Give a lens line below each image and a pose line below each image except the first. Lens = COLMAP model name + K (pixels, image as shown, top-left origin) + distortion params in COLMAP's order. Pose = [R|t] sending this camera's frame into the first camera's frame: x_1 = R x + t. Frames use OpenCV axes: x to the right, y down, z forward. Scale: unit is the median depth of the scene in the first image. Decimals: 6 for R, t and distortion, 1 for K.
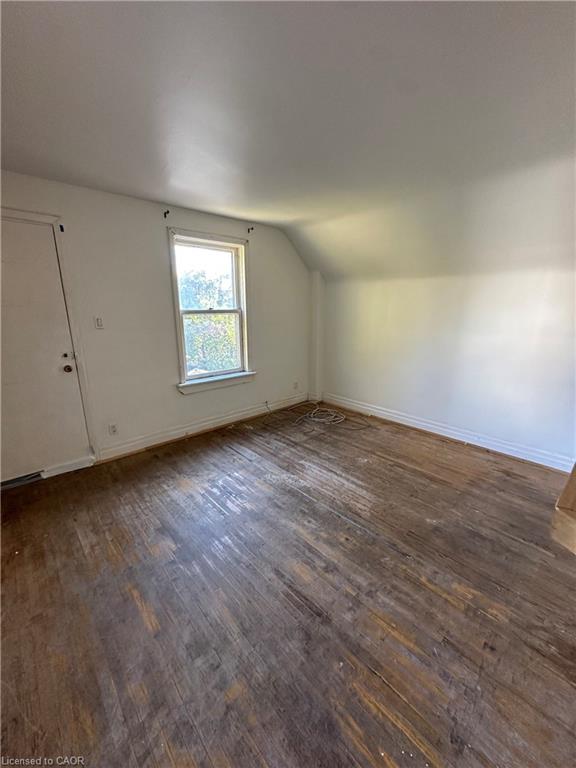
lens RADIAL K [[306.8, 0, 289.3], [0, 306.8, 383.2], [0, 0, 1]] dist [-0.013035, 0.004294]
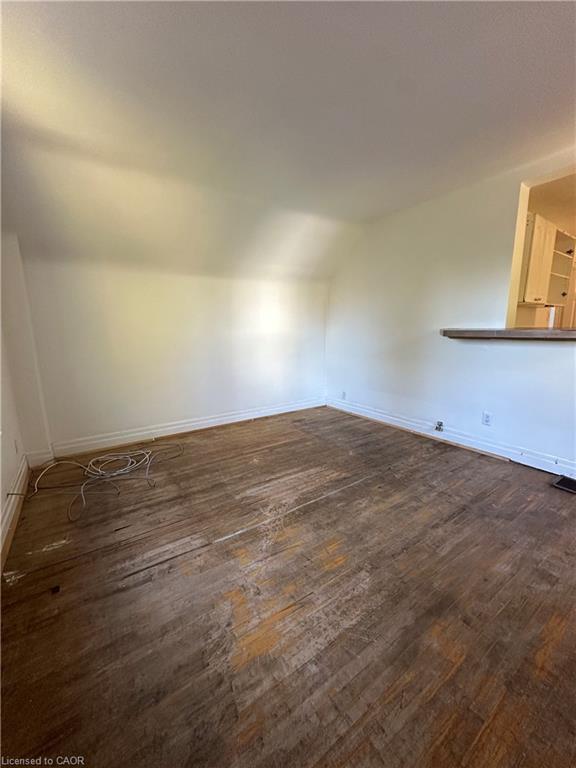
lens RADIAL K [[306.8, 0, 289.3], [0, 306.8, 383.2], [0, 0, 1]] dist [-0.013035, 0.004294]
pose [[0.140517, -0.177772, 0.973988, -0.638140], [0.253112, 0.957508, 0.138248, -0.080773], [-0.957178, 0.227102, 0.179542, 0.714390]]
